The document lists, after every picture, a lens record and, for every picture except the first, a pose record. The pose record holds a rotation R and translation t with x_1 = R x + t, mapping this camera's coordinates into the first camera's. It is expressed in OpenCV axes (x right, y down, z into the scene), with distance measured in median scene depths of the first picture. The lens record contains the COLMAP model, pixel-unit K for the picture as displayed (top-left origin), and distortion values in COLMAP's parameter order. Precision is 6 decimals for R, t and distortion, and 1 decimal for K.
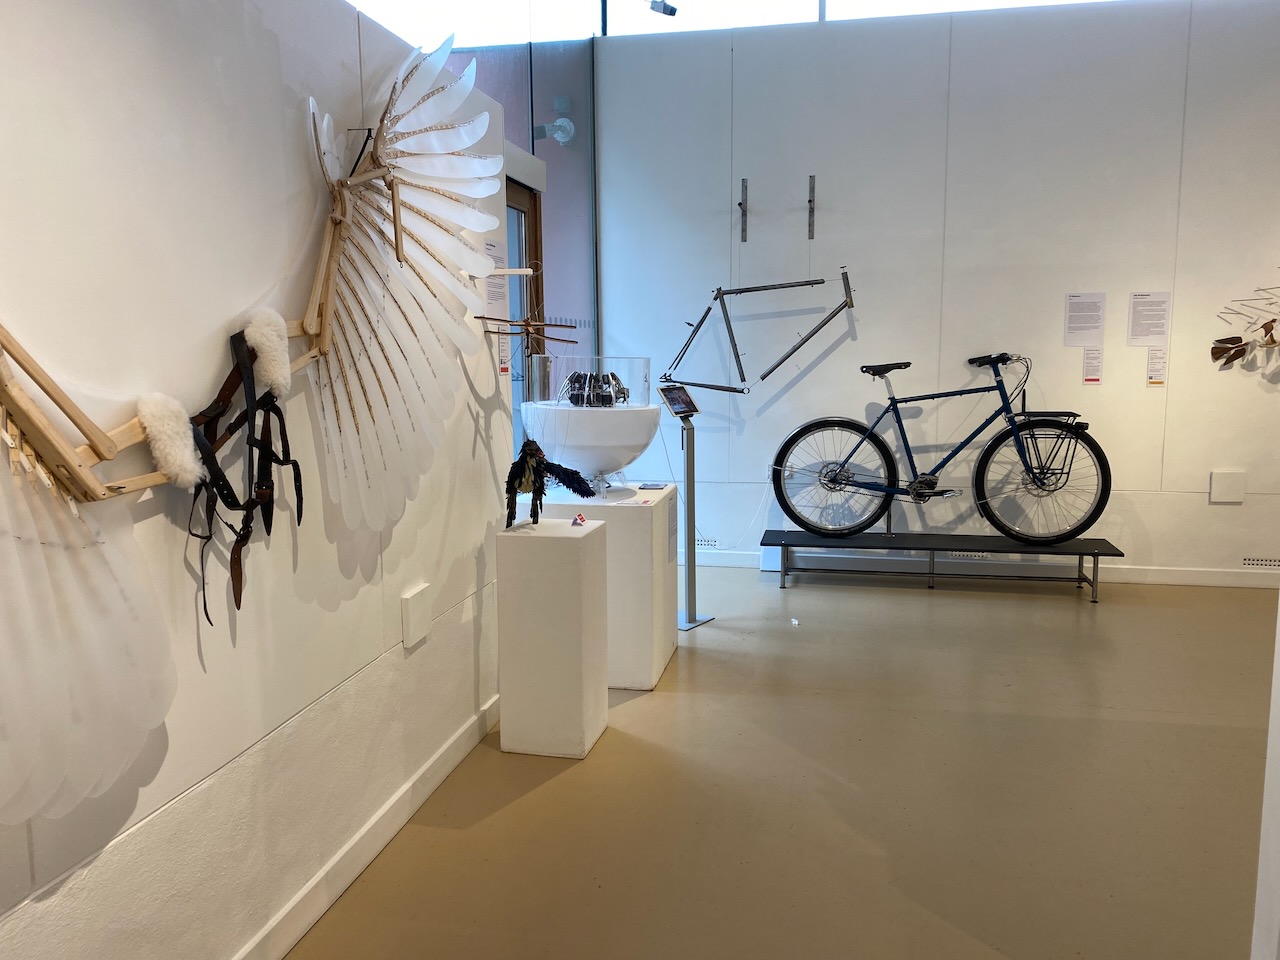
lens RADIAL K [[967.6, 0, 640.0], [0, 967.6, 480.0], [0, 0, 1]] dist [0.001300, -0.002492]
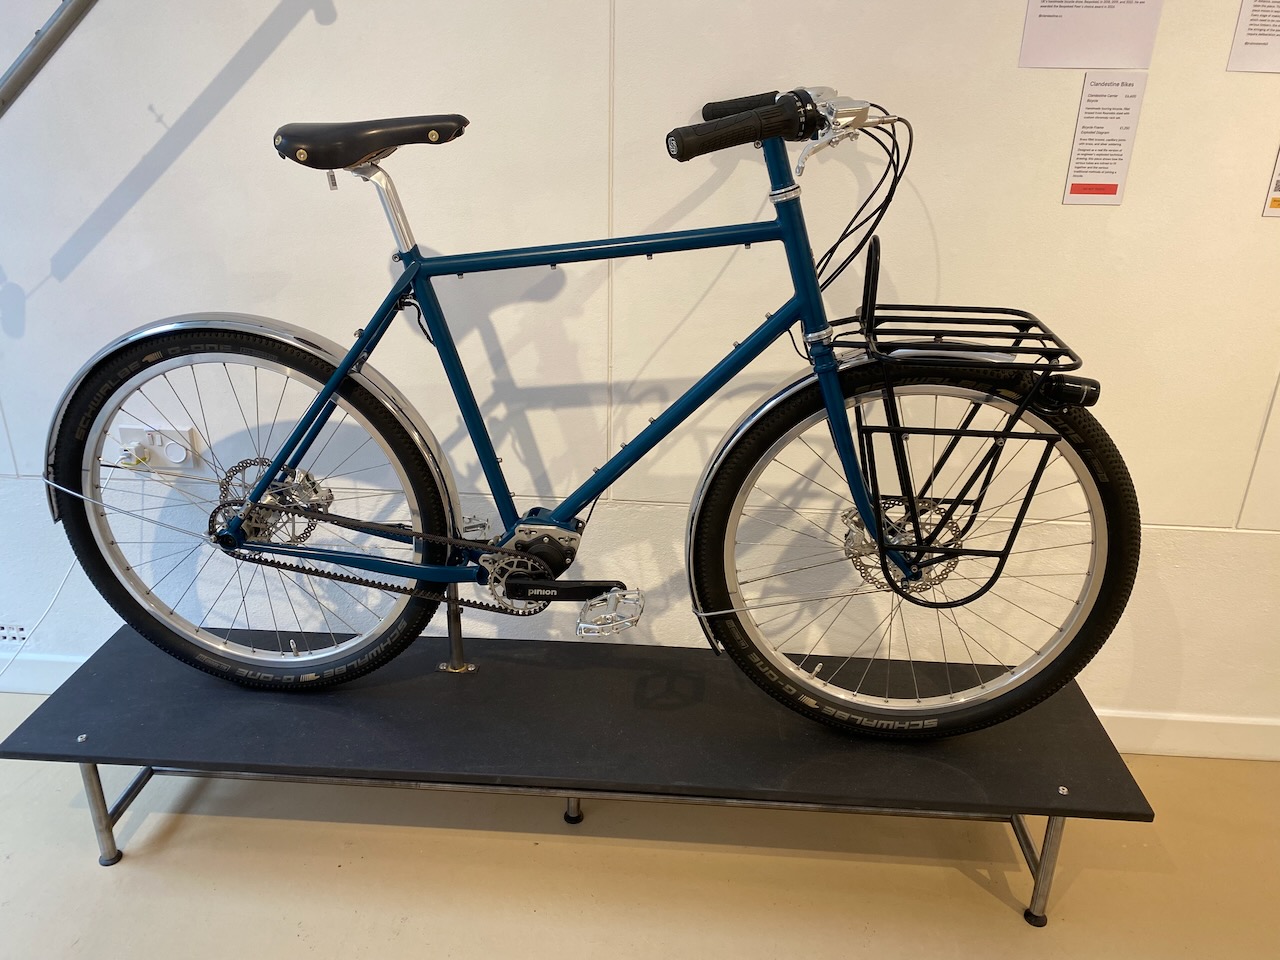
lens RADIAL K [[959.6, 0, 640.0], [0, 959.6, 480.0], [0, 0, 1]] dist [0.069242, -0.088891]
pose [[0.988635, -0.032438, 0.146796, 0.284134], [-0.007846, 0.963981, 0.265855, -0.096926], [-0.150132, -0.263985, 0.952771, 0.719798]]
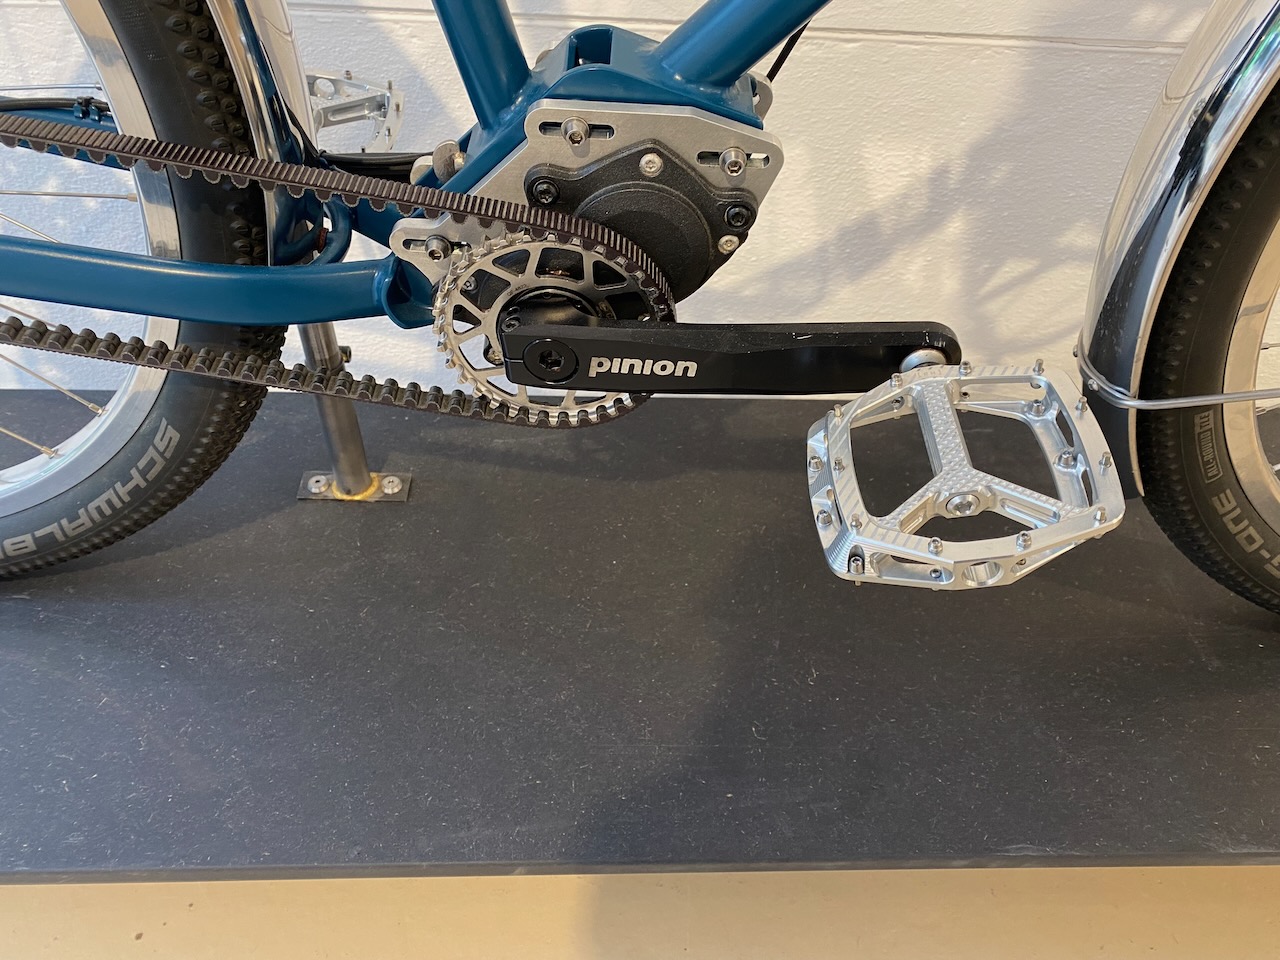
lens RADIAL K [[959.6, 0, 640.0], [0, 959.6, 480.0], [0, 0, 1]] dist [0.069242, -0.088891]
pose [[0.966599, -0.138461, 0.215674, 0.277567], [-0.031606, 0.770690, 0.636426, -0.029231], [-0.254338, -0.621986, 0.740572, 0.930459]]
